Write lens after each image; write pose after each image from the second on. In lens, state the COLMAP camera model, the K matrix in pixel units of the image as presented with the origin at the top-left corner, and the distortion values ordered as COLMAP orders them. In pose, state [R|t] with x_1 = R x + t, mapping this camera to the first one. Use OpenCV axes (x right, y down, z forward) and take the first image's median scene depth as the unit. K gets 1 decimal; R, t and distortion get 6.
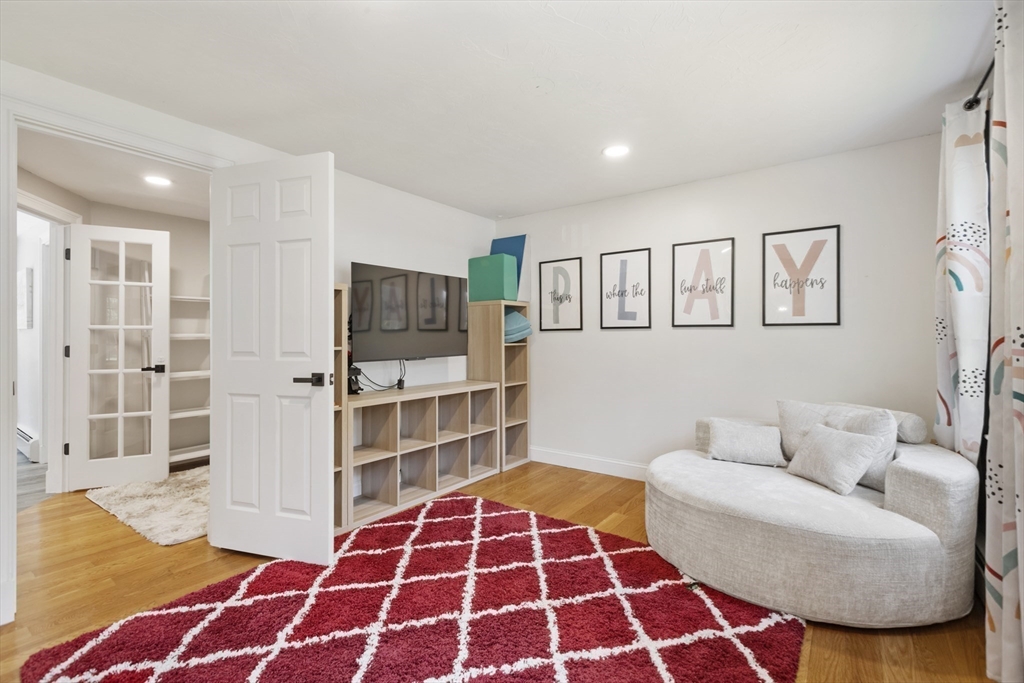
lens RADIAL K [[454.2, 0, 509.5], [0, 454.2, 335.1], [0, 0, 1]] dist [-0.000905, -0.000160]
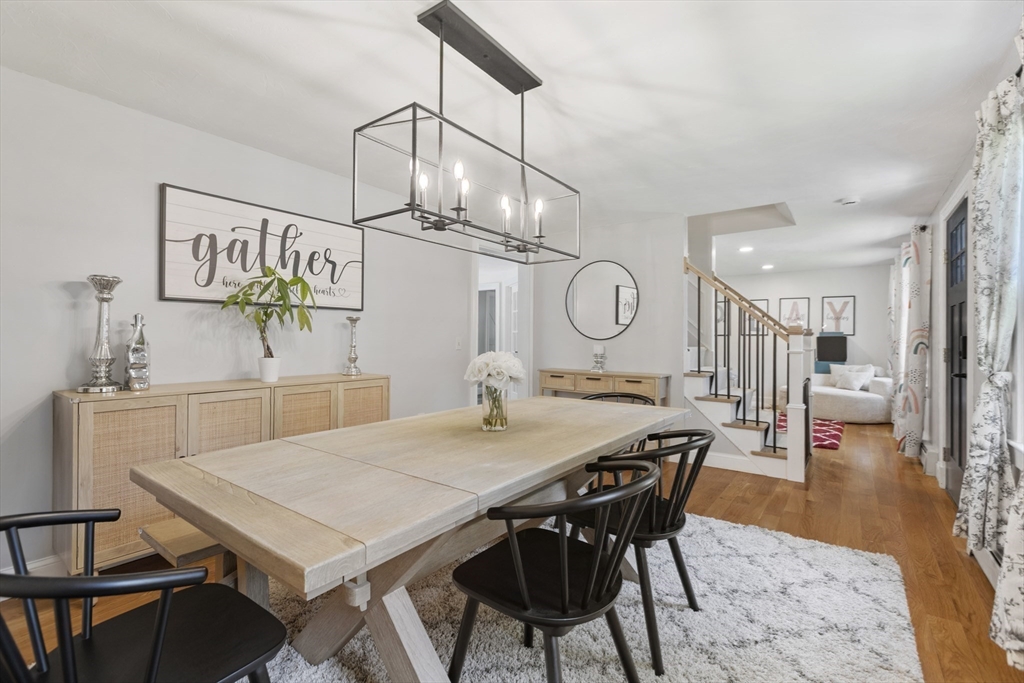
lens RADIAL K [[454.2, 0, 515.0], [0, 454.2, 341.2], [0, 0, 1]] dist [-0.000905, -0.000160]
pose [[0.999971, 0.003131, -0.006996, -1.423880], [-0.003097, 0.999983, 0.004913, 0.004490], [0.007011, -0.004891, 0.999963, -1.917146]]
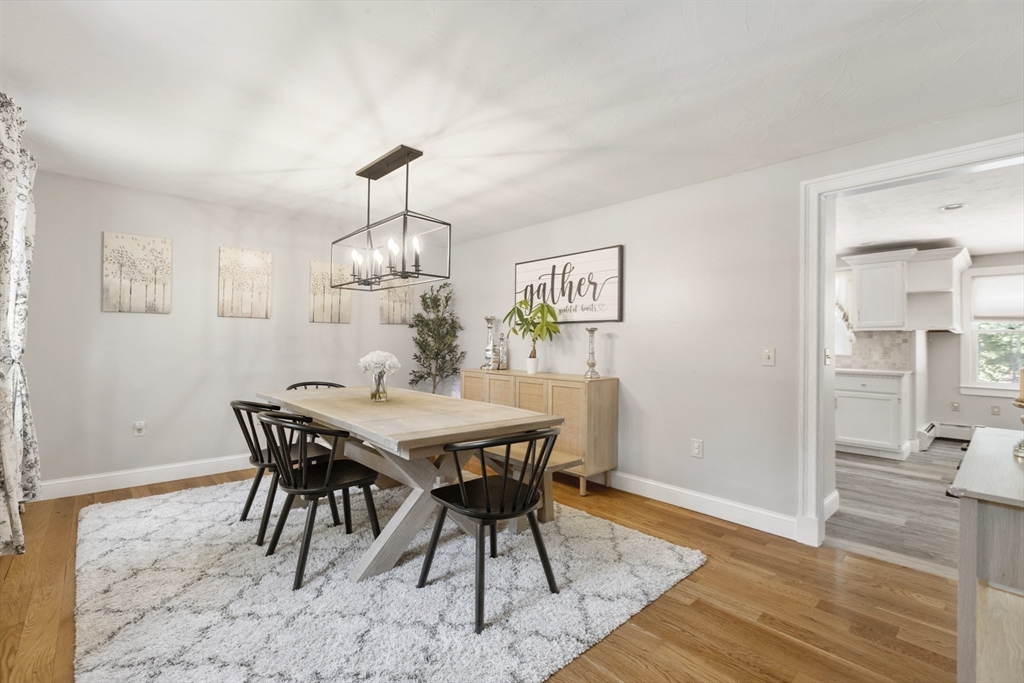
lens RADIAL K [[454.2, 0, 512.4], [0, 454.2, 339.8], [0, 0, 1]] dist [-0.000905, -0.000160]
pose [[-0.196852, -0.007718, -0.980403, 3.654405], [-0.010955, 0.999924, -0.005672, -0.048324], [0.980372, 0.009624, -0.196922, 4.490017]]
